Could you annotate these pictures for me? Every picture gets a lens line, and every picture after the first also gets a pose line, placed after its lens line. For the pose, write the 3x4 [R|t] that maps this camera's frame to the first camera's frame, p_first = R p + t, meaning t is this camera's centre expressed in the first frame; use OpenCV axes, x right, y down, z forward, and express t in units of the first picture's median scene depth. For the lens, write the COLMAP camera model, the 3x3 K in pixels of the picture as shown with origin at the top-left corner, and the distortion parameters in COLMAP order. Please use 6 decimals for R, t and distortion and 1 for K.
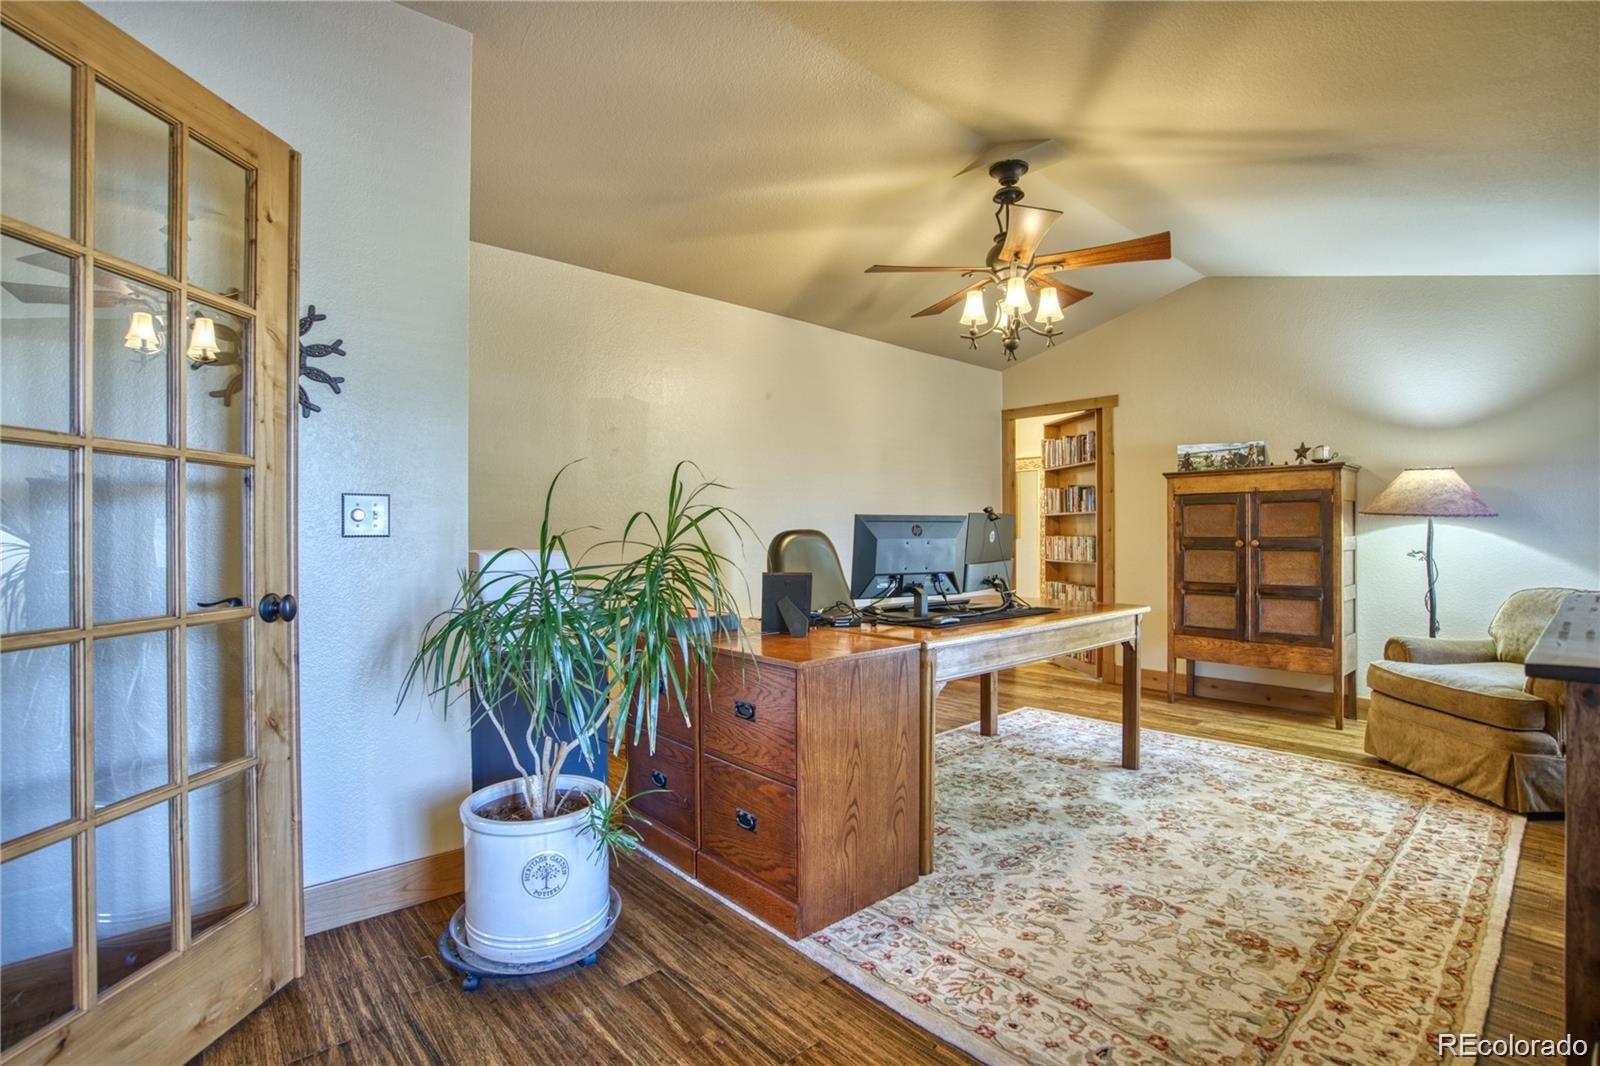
lens RADIAL K [[735.1, 0, 800.3], [0, 735.1, 537.3], [0, 0, 1]] dist [-0.038517, 0.003408]
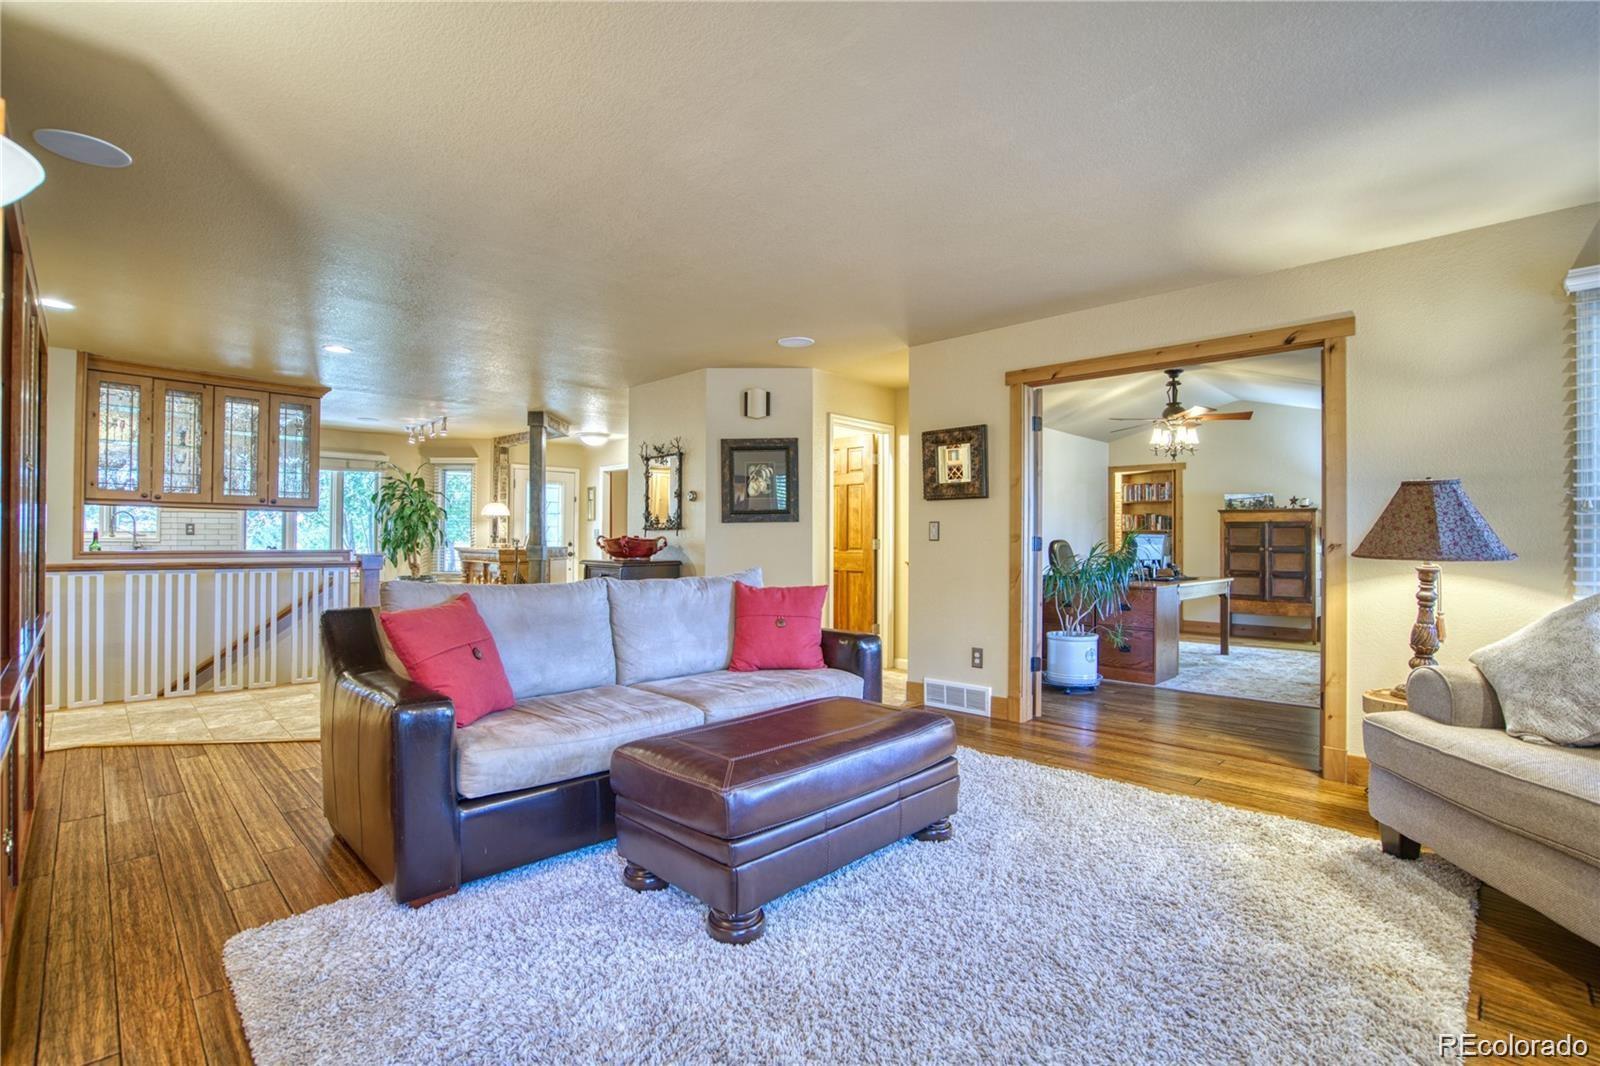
lens RADIAL K [[735.1, 0, 799.9], [0, 735.1, 530.8], [0, 0, 1]] dist [-0.038517, 0.003408]
pose [[0.997551, 0.014672, 0.068385, -0.713128], [-0.013460, 0.999745, -0.018153, 0.010879], [-0.068634, 0.017188, 0.997494, -0.785033]]
